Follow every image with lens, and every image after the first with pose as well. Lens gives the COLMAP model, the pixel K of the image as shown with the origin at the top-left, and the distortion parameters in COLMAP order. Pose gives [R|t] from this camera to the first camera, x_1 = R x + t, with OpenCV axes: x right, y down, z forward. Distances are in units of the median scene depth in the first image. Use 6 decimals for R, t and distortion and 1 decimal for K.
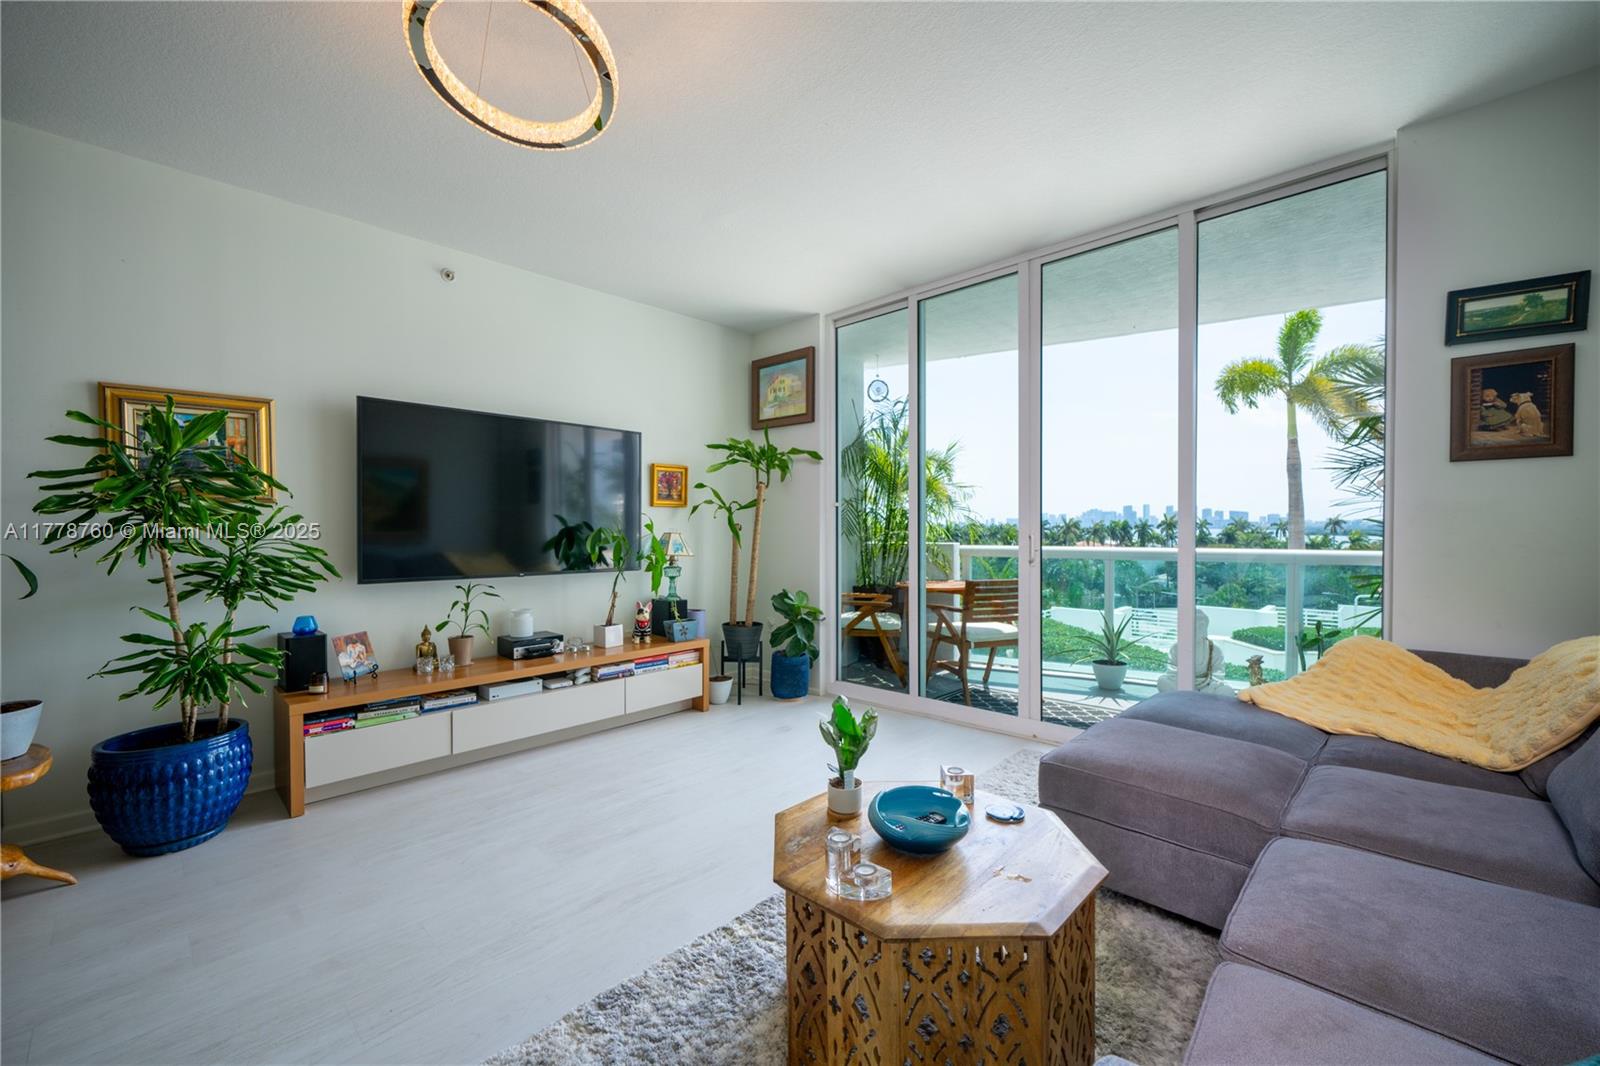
lens RADIAL K [[651.4, 0, 807.7], [0, 651.4, 532.4], [0, 0, 1]] dist [-0.002106, -0.000166]
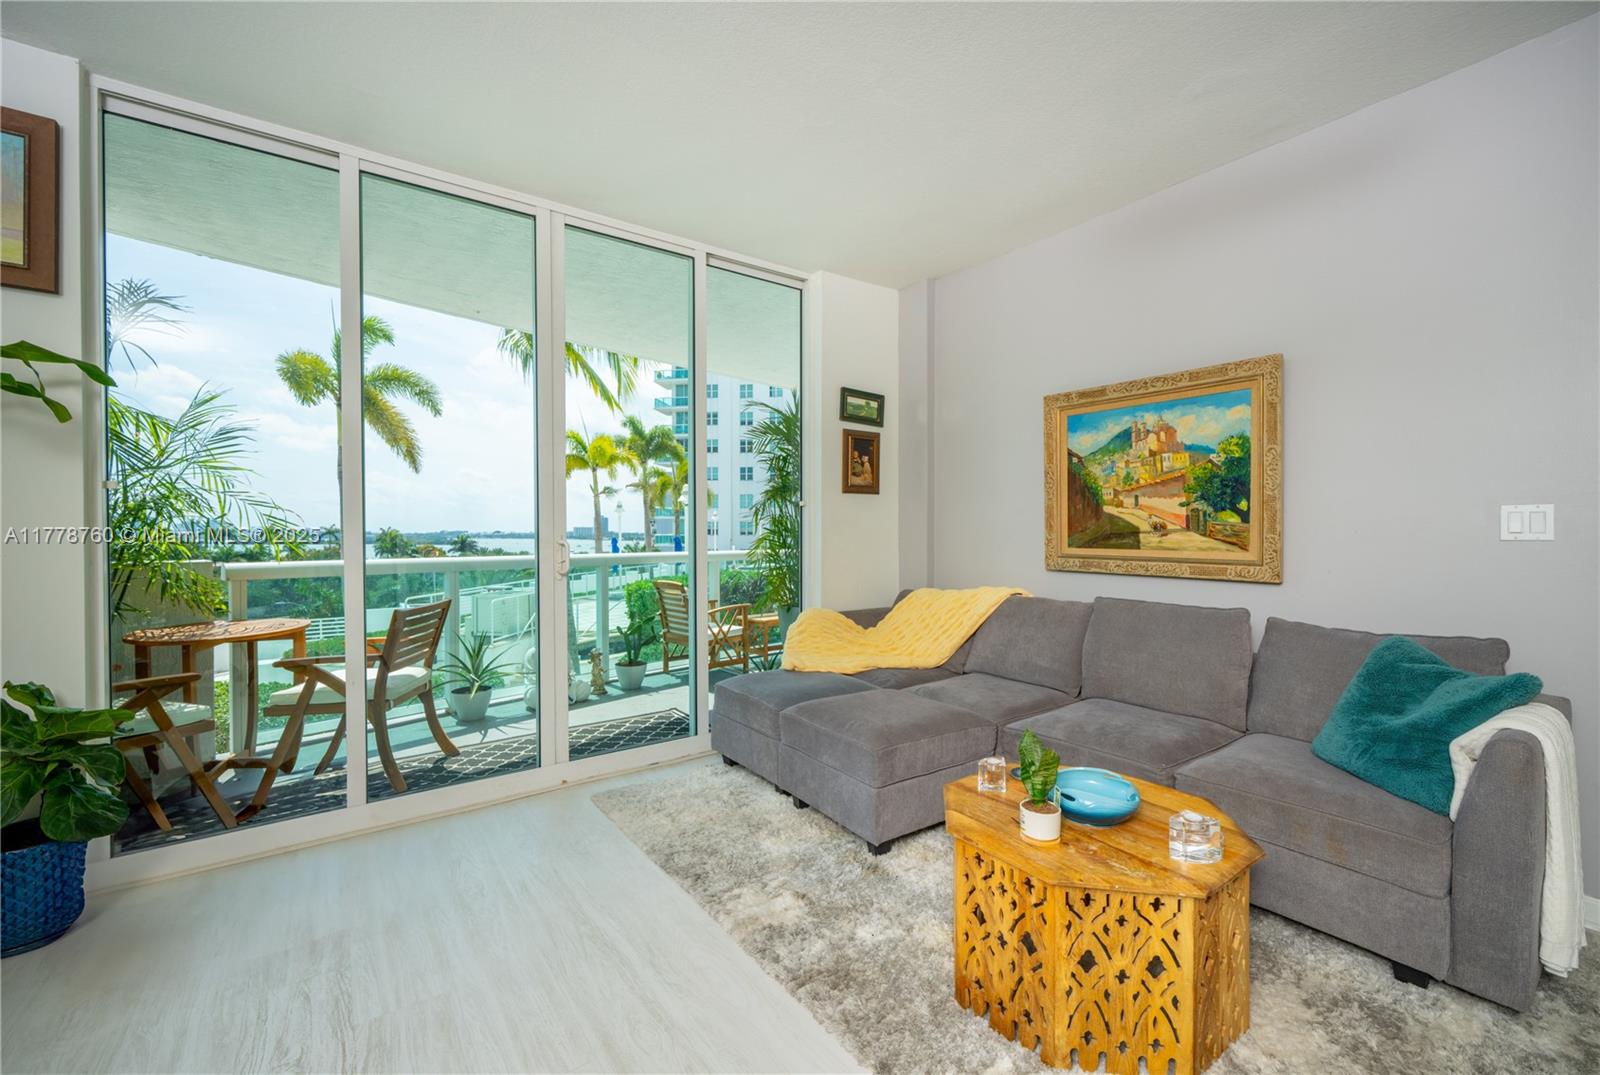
lens RADIAL K [[651.4, 0, 796.5], [0, 651.4, 530.8], [0, 0, 1]] dist [-0.002106, -0.000166]
pose [[0.200430, 0.009245, 0.979664, -0.291722], [0.008009, 0.999907, -0.011074, 0.001250], [-0.979675, 0.010066, 0.200337, 0.379513]]
